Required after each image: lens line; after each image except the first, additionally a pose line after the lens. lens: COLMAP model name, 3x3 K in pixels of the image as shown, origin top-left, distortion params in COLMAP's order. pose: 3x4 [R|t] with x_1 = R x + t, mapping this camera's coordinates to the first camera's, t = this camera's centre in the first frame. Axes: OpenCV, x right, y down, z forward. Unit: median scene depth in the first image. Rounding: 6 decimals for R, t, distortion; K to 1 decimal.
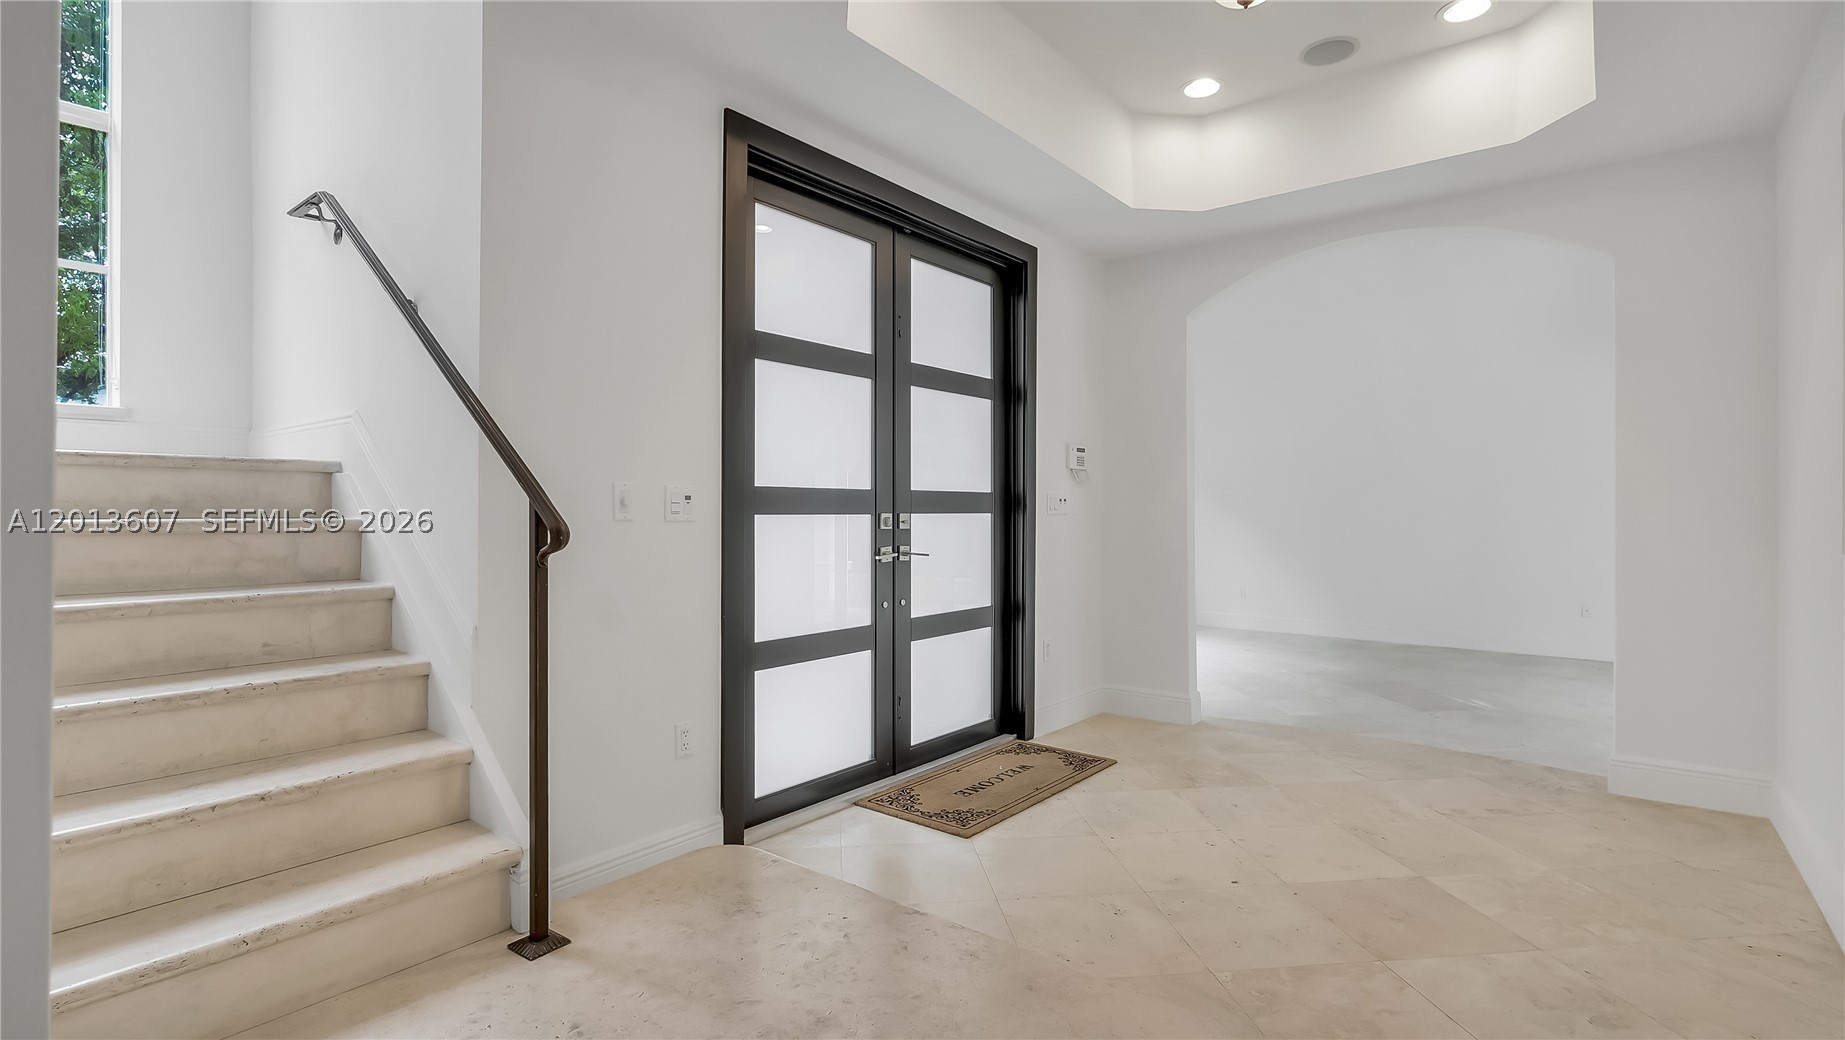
lens RADIAL K [[861.8, 0, 920.7], [0, 861.8, 514.8], [0, 0, 1]] dist [-0.004127, -0.000234]
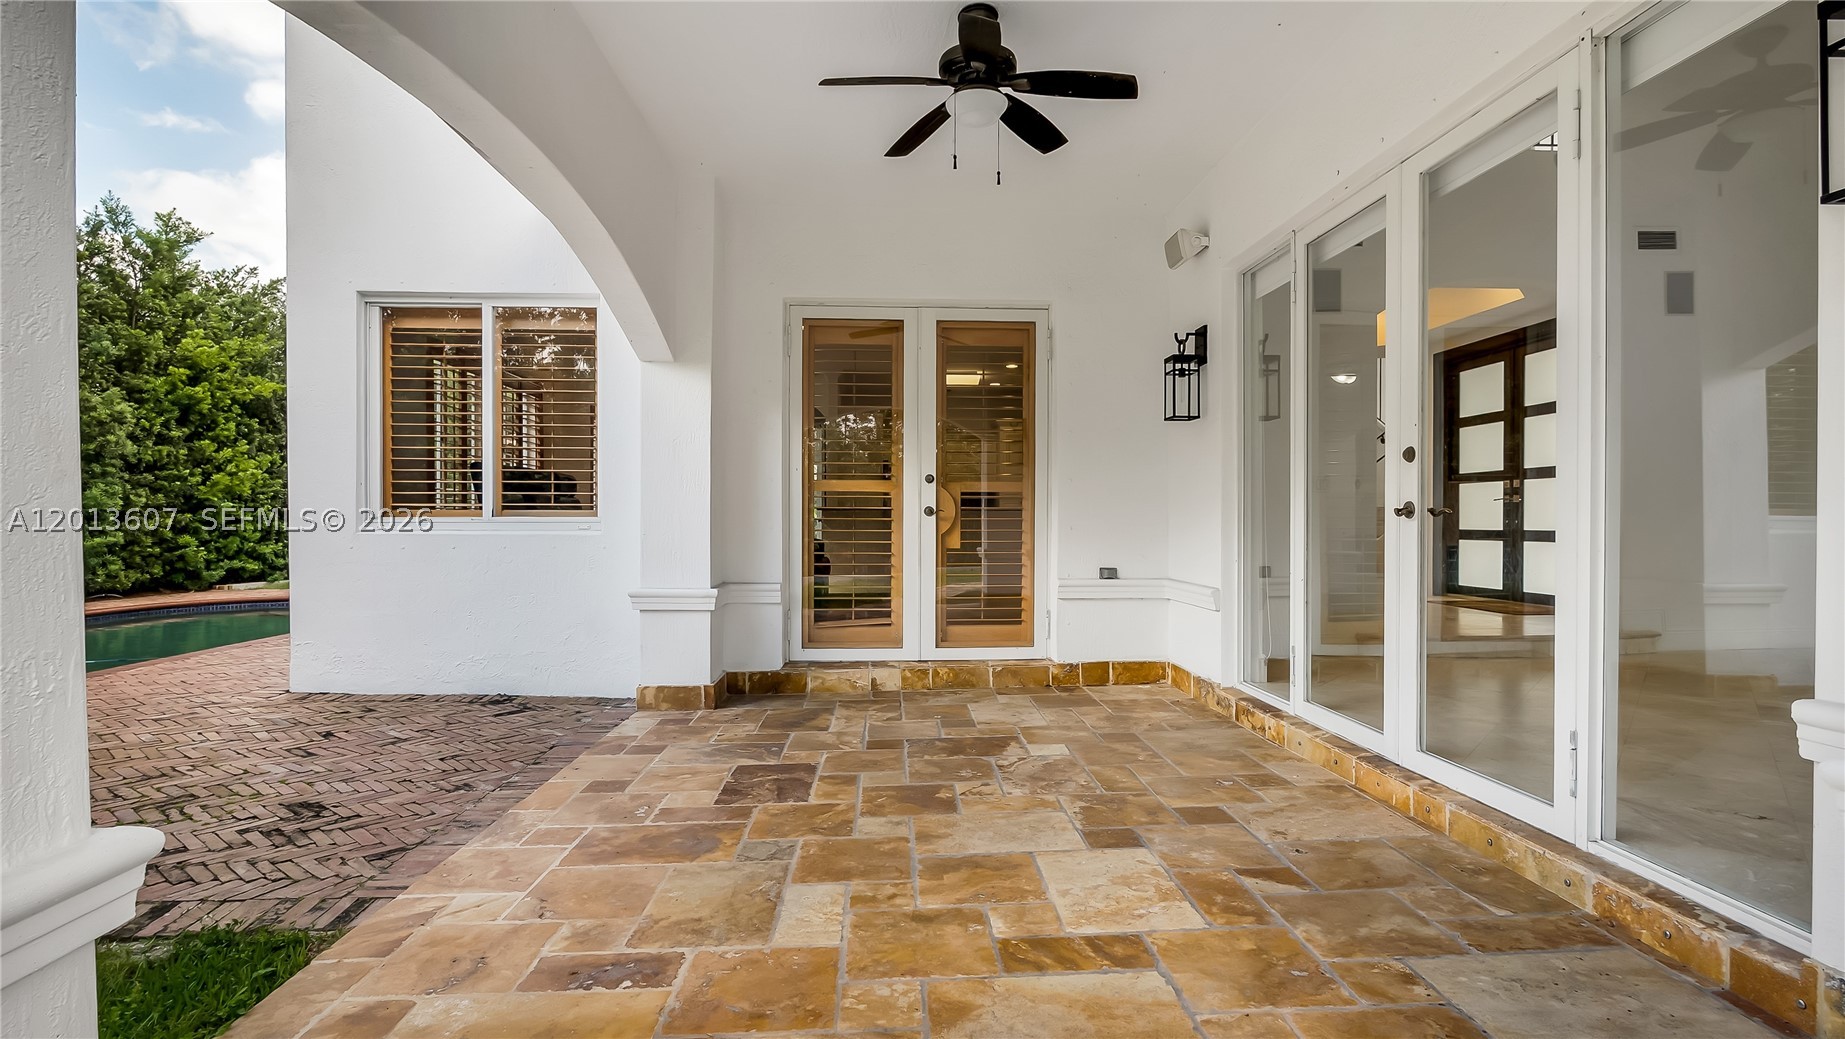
lens RADIAL K [[874.6, 0, 922.5], [0, 874.6, 519.5], [0, 0, 1]] dist [-0.010427, -0.000233]
pose [[-0.740835, 0.002255, -0.671683, 2.893849], [-0.004853, 0.999950, 0.008711, 0.097377], [0.671669, 0.009713, -0.740787, 1.847821]]
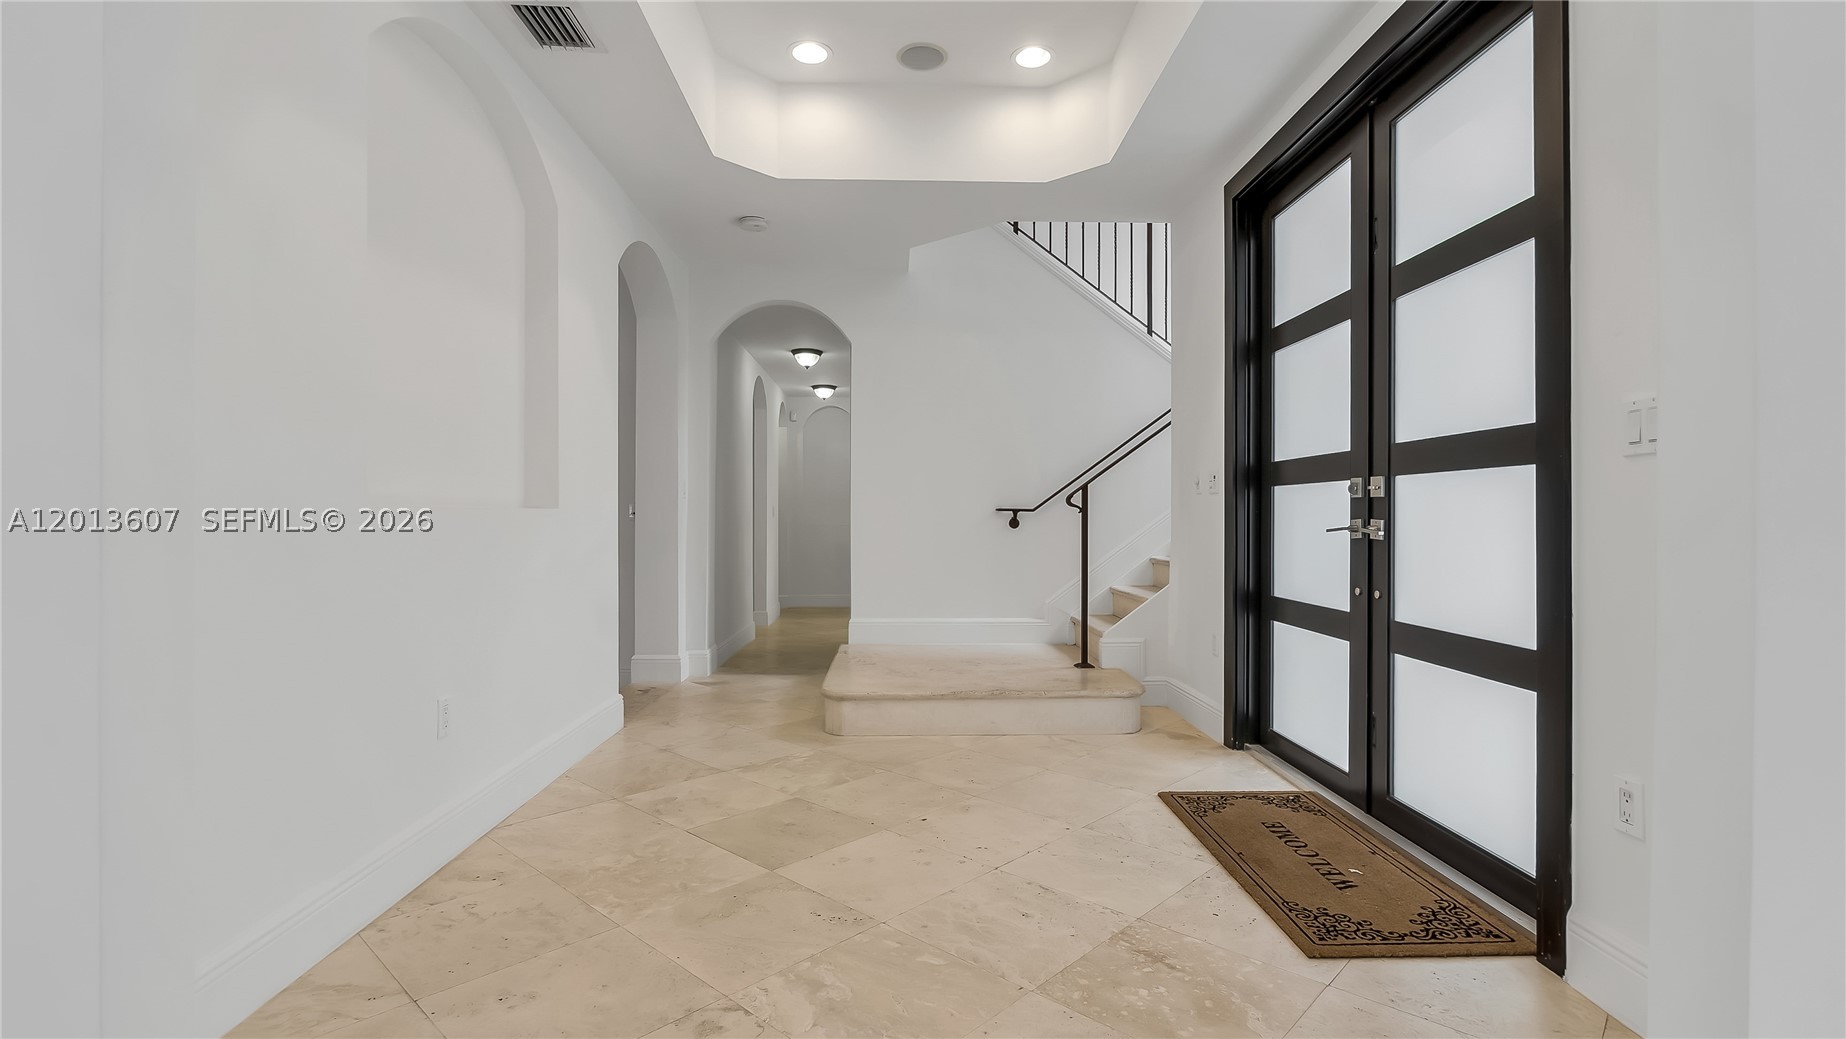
lens RADIAL K [[840.3, 0, 921.4], [0, 840.3, 515.6], [0, 0, 1]] dist [0.001103, -0.000004]
pose [[-0.759531, -0.001202, -0.650470, 0.875156], [-0.005634, 0.999973, 0.004731, 0.036271], [0.650446, 0.007258, -0.759517, 1.493417]]
